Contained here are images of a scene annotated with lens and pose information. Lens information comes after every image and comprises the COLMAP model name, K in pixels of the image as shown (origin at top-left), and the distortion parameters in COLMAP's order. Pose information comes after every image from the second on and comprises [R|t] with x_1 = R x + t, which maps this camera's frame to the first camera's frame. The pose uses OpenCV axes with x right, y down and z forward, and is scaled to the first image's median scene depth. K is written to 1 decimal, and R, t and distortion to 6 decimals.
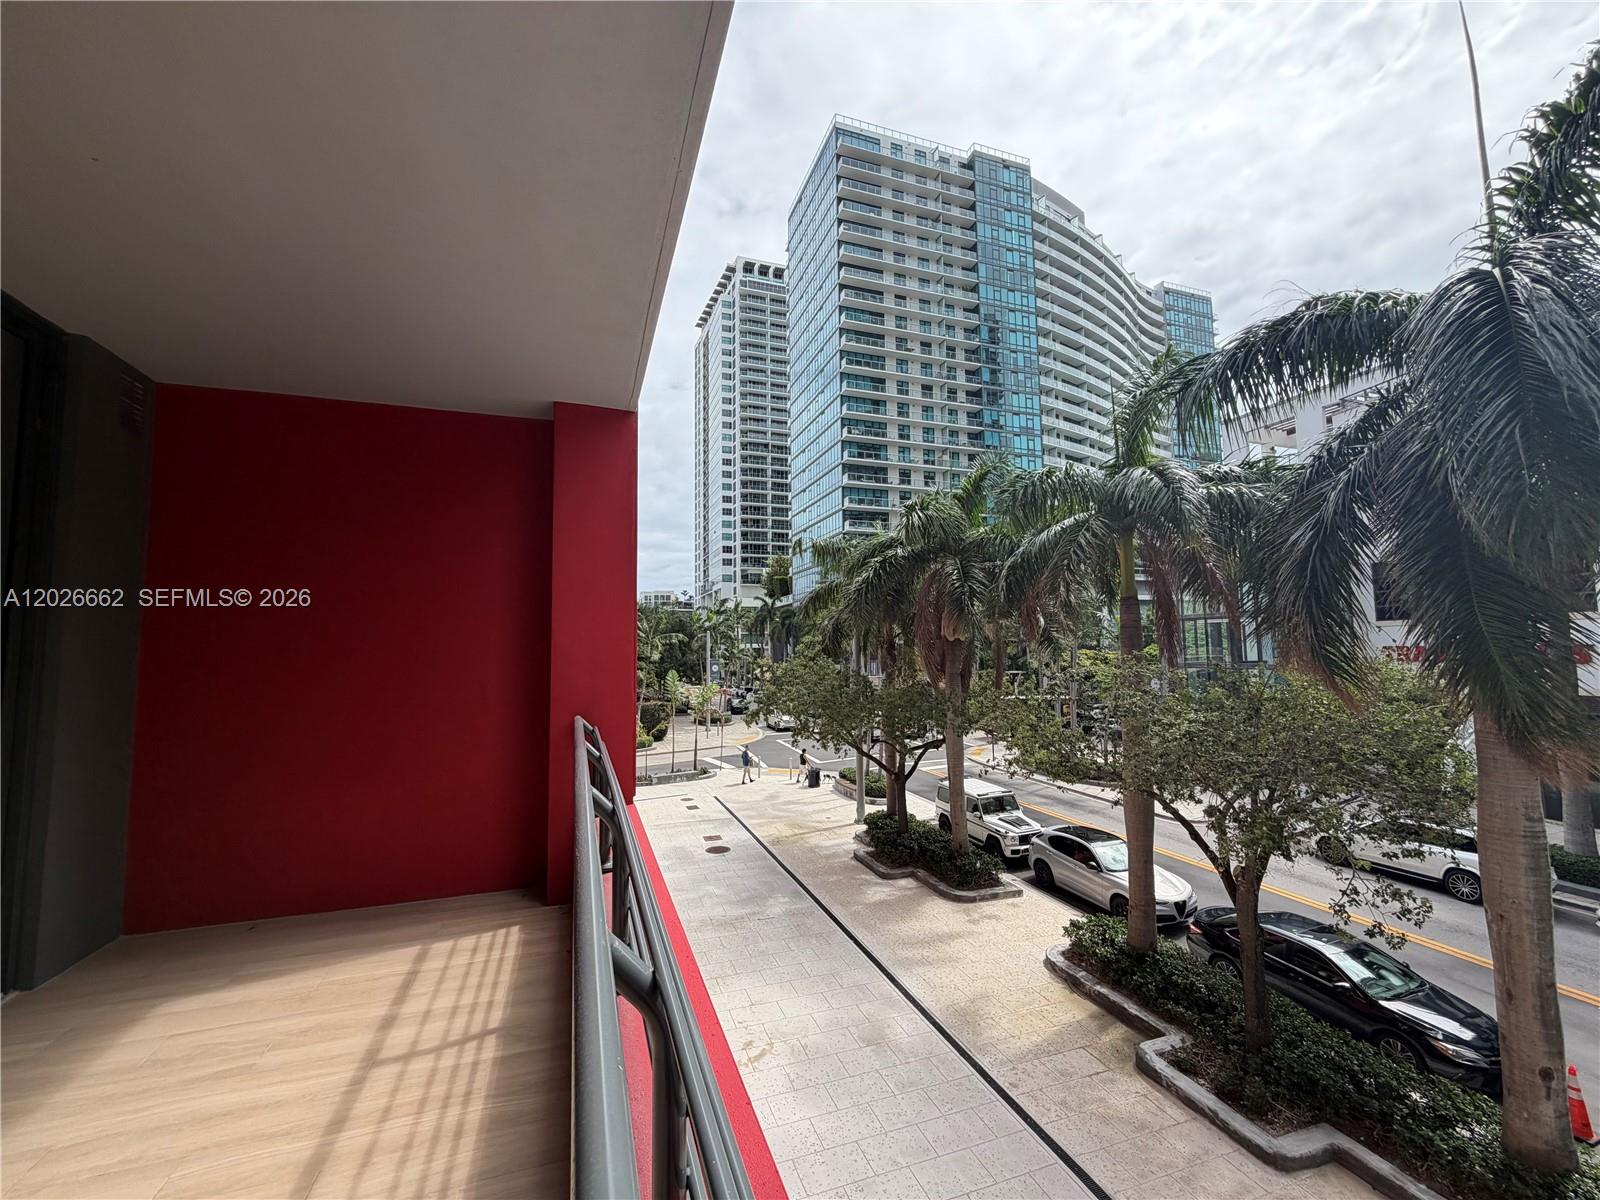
lens RADIAL K [[639.4, 0, 807.4], [0, 639.4, 601.8], [0, 0, 1]] dist [0.002109, -0.000916]
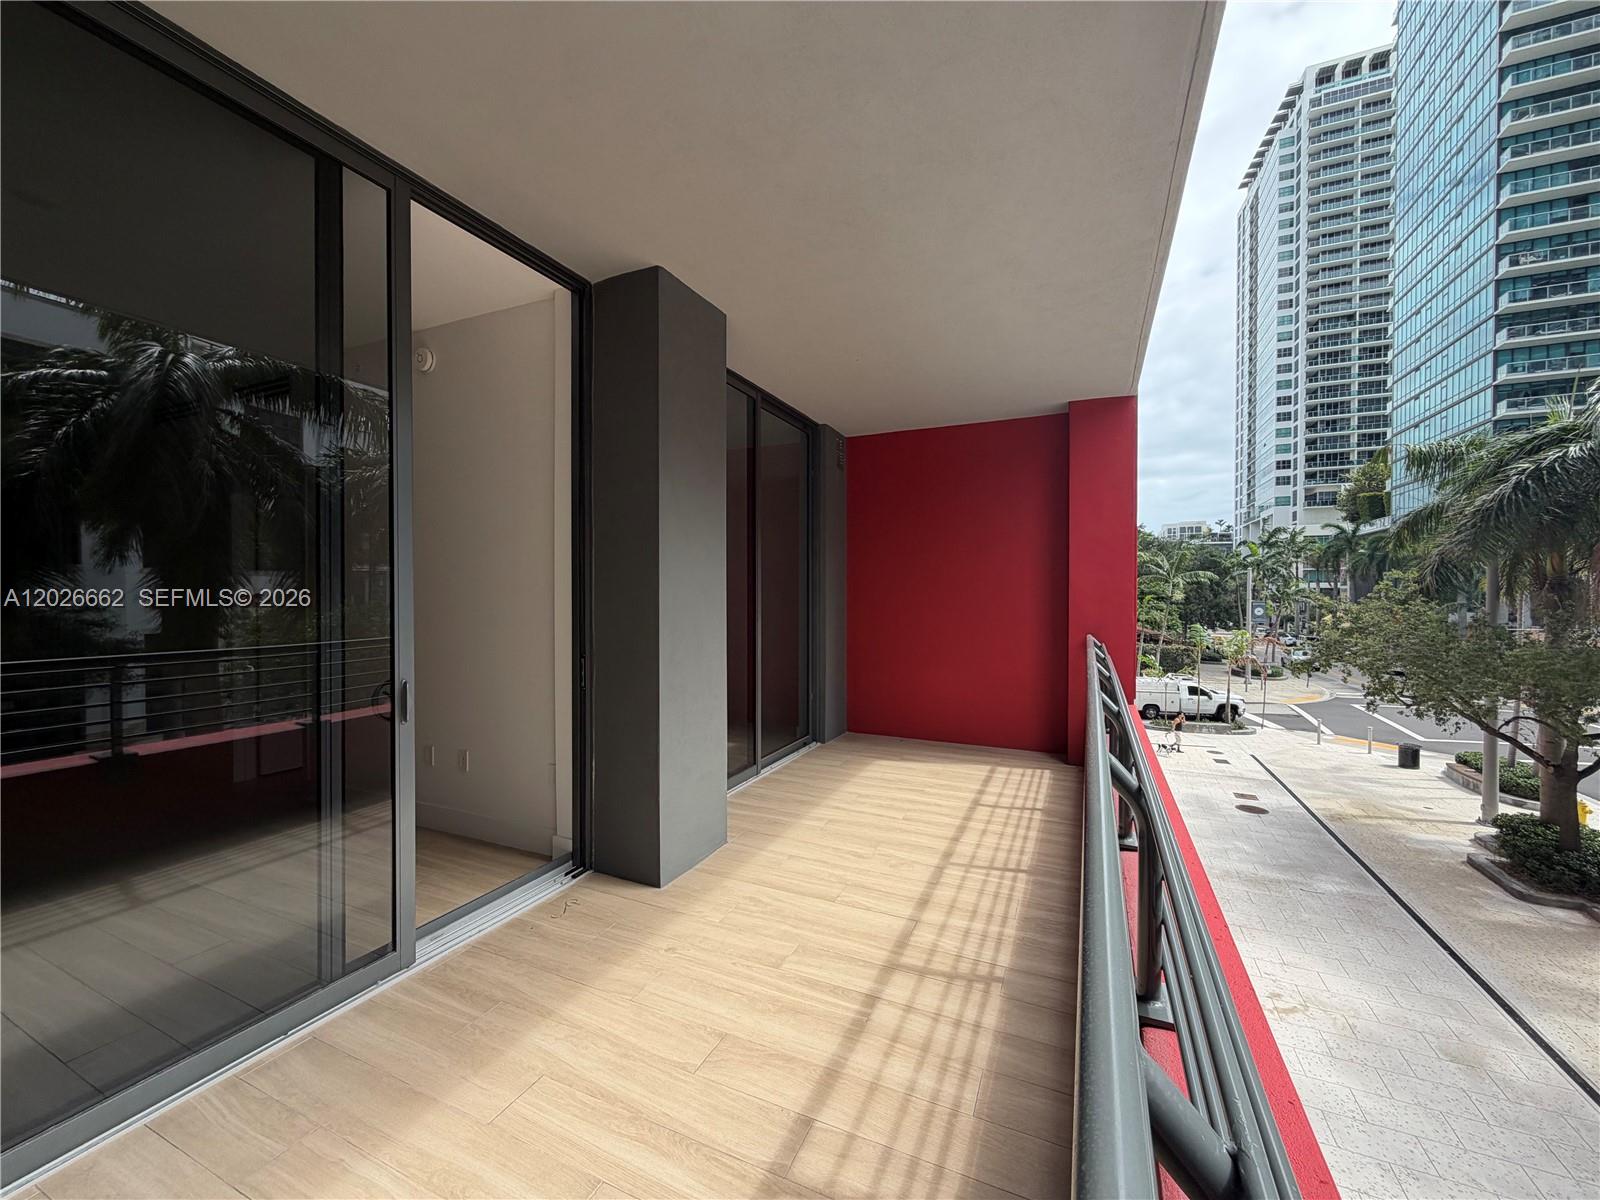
lens RADIAL K [[639.4, 0, 793.5], [0, 639.4, 599.8], [0, 0, 1]] dist [0.002109, -0.000916]
pose [[0.712396, 0.022091, -0.701430, 0.024201], [0.043291, 0.996218, 0.075343, -0.004381], [0.700441, -0.084039, 0.708745, -0.066383]]
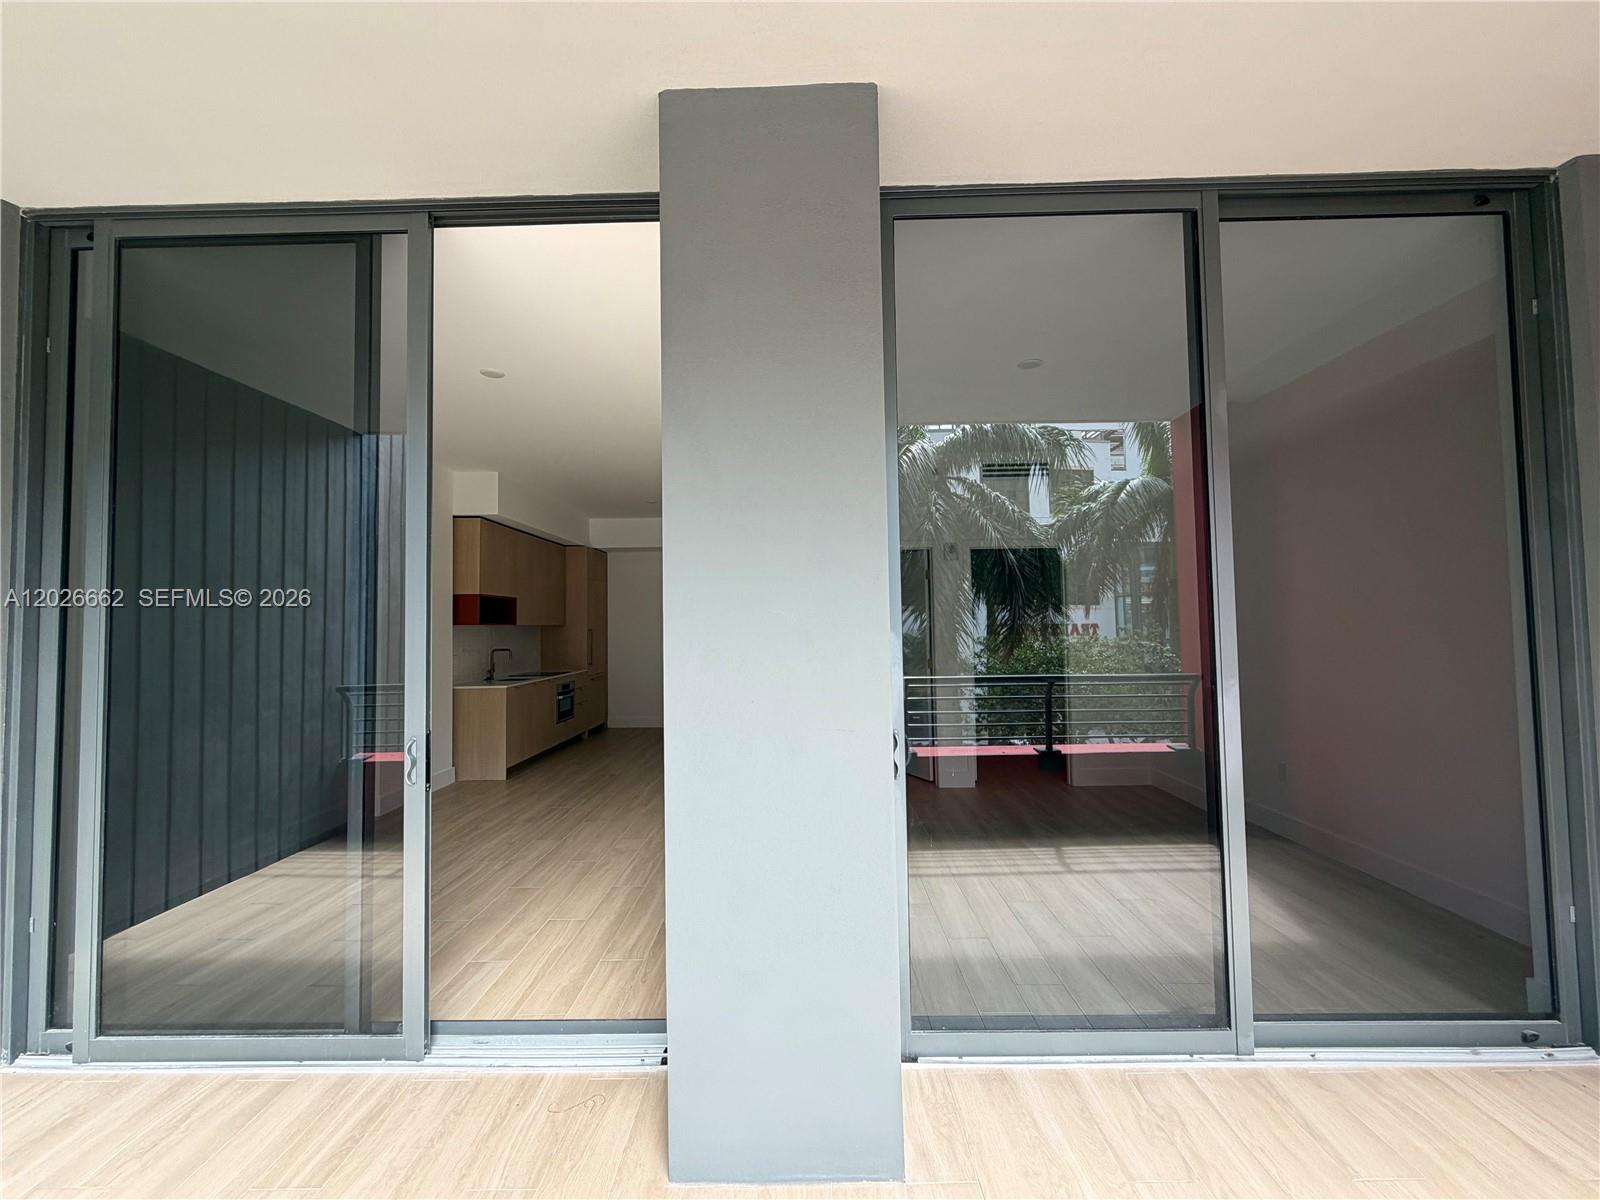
lens RADIAL K [[639.4, 0, 800.4], [0, 639.4, 588.2], [0, 0, 1]] dist [0.002109, -0.000916]
pose [[-0.355960, -0.047022, -0.933317, -0.024618], [0.095939, 0.991617, -0.086550, 0.006661], [0.929563, -0.120350, -0.348465, 0.053815]]
